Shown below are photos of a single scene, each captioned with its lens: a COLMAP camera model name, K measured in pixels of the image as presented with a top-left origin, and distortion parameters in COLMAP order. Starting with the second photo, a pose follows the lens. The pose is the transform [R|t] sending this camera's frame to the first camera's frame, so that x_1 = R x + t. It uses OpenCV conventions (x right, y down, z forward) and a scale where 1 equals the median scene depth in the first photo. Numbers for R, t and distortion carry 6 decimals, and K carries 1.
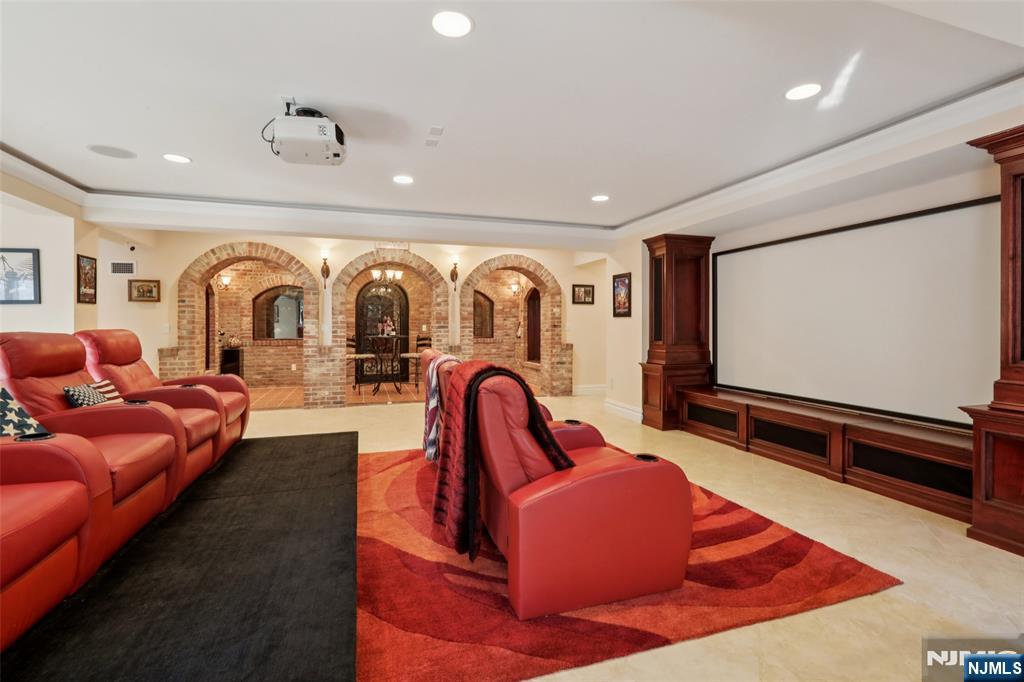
lens RADIAL K [[469.1, 0, 506.9], [0, 469.1, 334.5], [0, 0, 1]] dist [-0.000107, 0.000067]
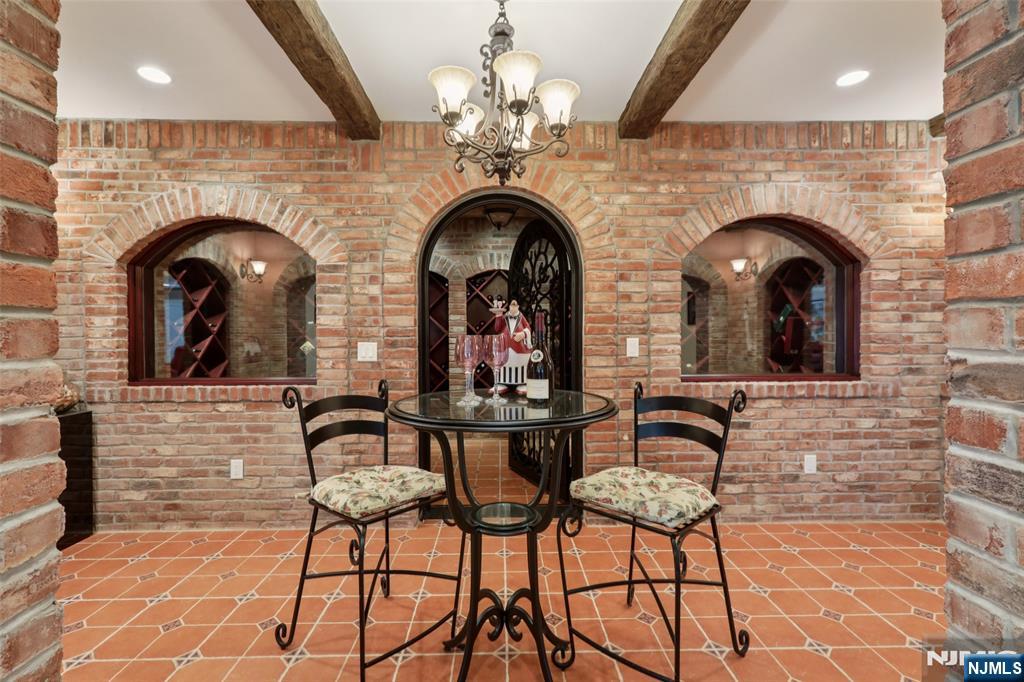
lens RADIAL K [[469.1, 0, 509.4], [0, 469.1, 339.1], [0, 0, 1]] dist [-0.000107, 0.000067]
pose [[0.962016, -0.000260, -0.272993, -0.182944], [-0.000934, 0.999991, -0.004243, -0.019084], [0.272991, 0.004337, 0.962007, 0.740538]]
